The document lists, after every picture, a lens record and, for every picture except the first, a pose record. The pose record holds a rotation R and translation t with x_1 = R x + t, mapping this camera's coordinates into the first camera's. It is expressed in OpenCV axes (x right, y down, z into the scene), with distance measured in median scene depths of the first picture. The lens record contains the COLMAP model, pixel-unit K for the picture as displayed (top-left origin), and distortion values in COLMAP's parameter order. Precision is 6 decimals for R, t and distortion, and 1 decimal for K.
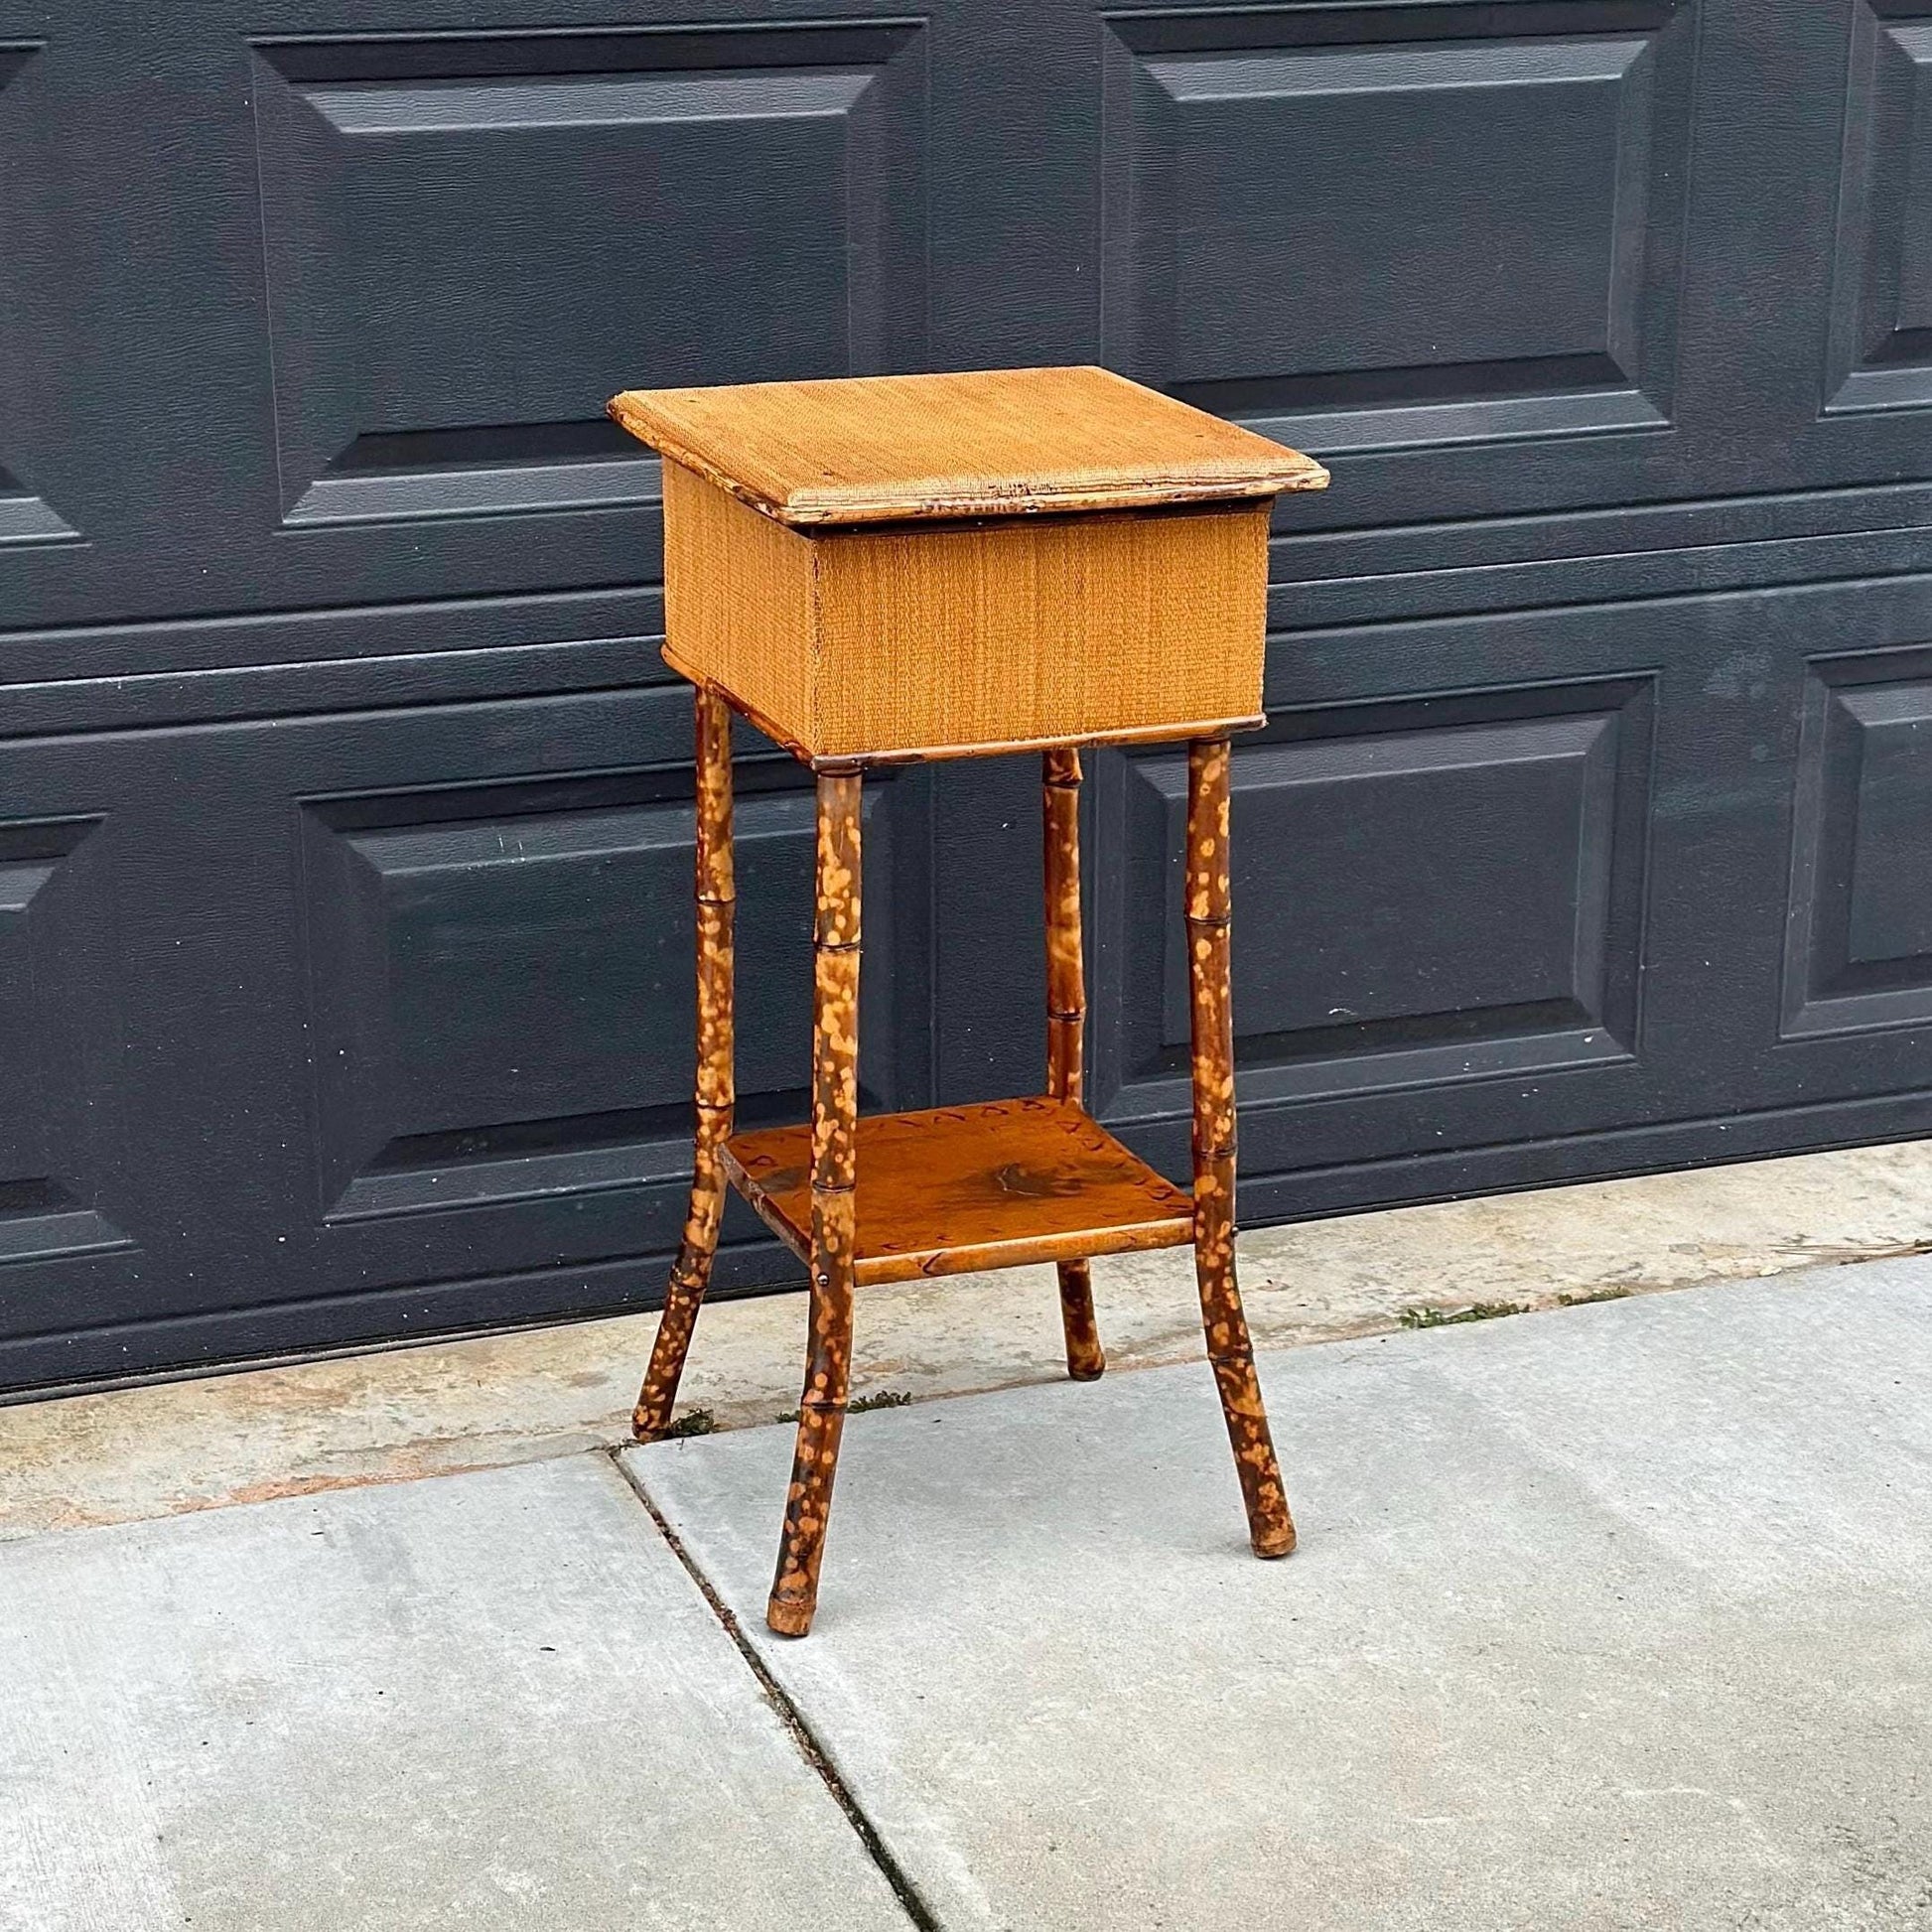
lens RADIAL K [[4335.2, 0, 985.2], [0, 4335.2, 1151.5], [0, 0, 1]] dist [0.143078, 0.000000]
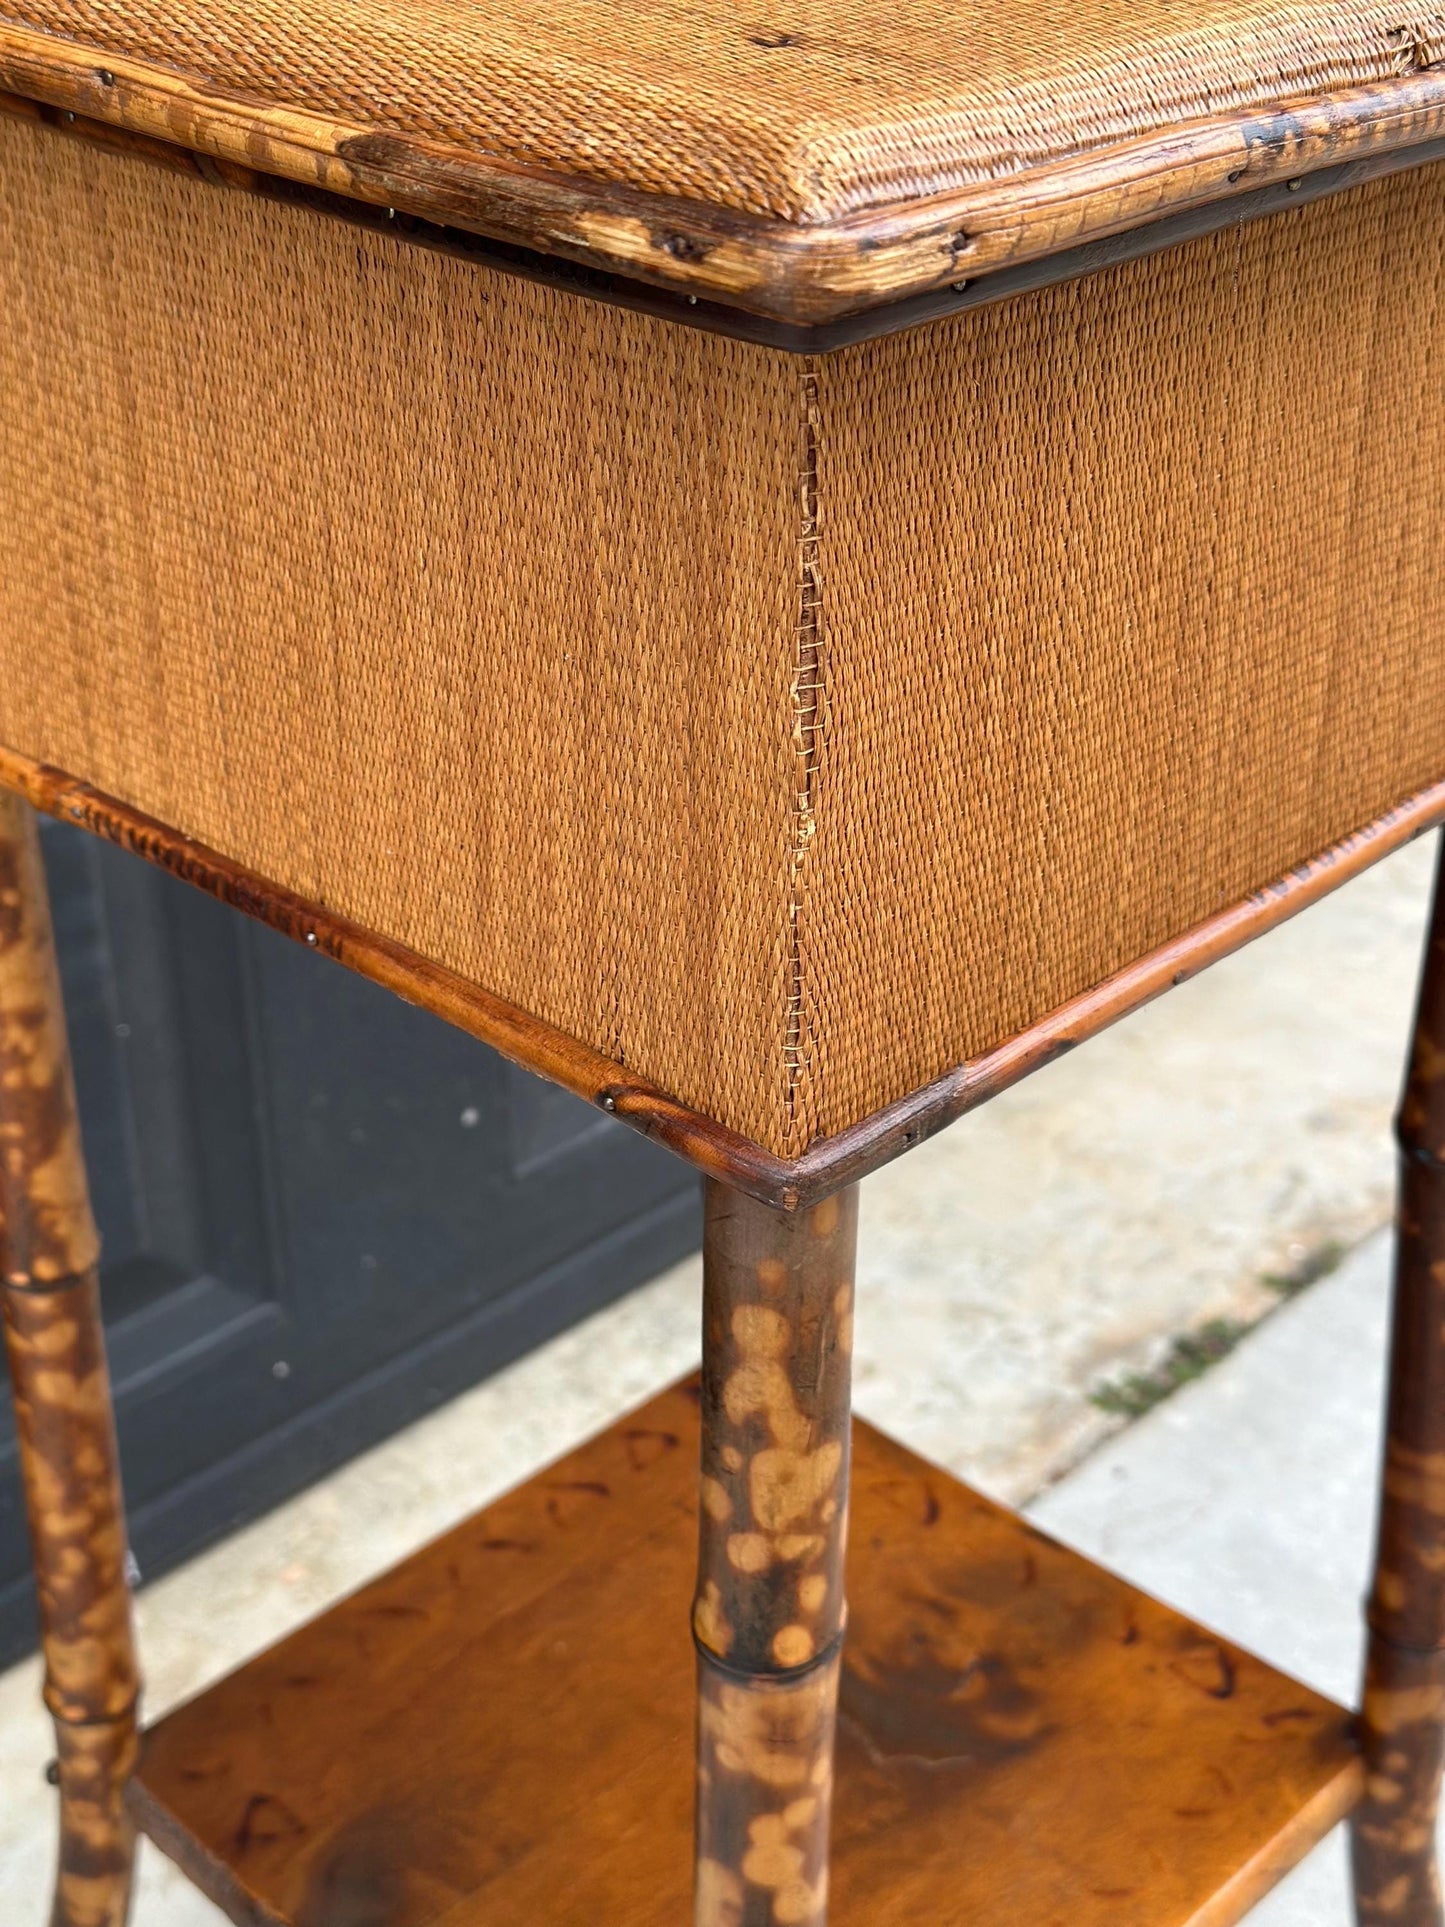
lens RADIAL K [[2721.5, 0, 748.9], [0, 2721.5, 950.4], [0, 0, 1]] dist [0.132097, 0.000000]
pose [[0.904315, -0.210969, 0.371088, -0.088451], [0.143640, 0.969030, 0.200867, -0.121330], [-0.401973, -0.128344, 0.906612, 0.754926]]
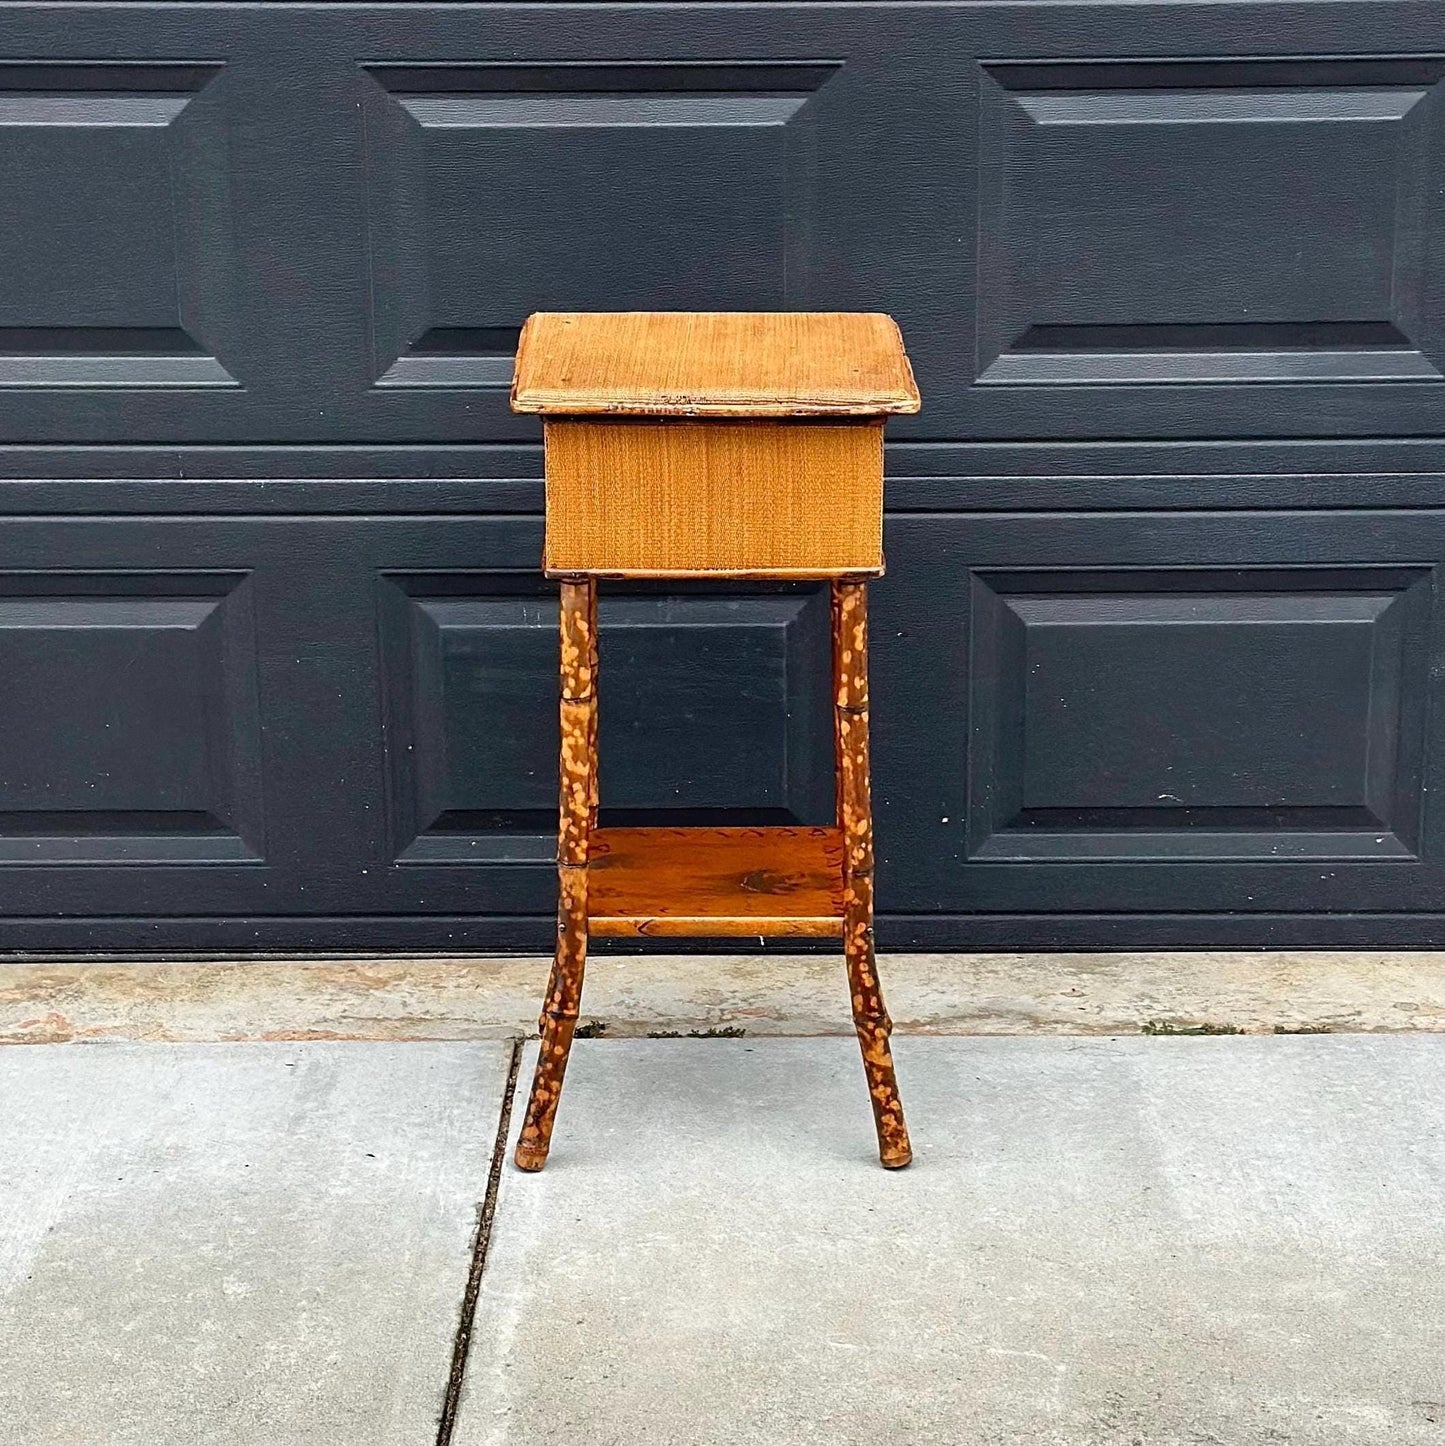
lens RADIAL K [[3834.7, 0, 757.7], [0, 3834.7, 805.2], [0, 0, 1]] dist [0.135313, 0.000000]
pose [[0.936430, 0.105486, -0.334620, 0.418084], [-0.113450, 0.993534, -0.004286, -0.012136], [0.332005, 0.041976, 0.942343, -0.178509]]
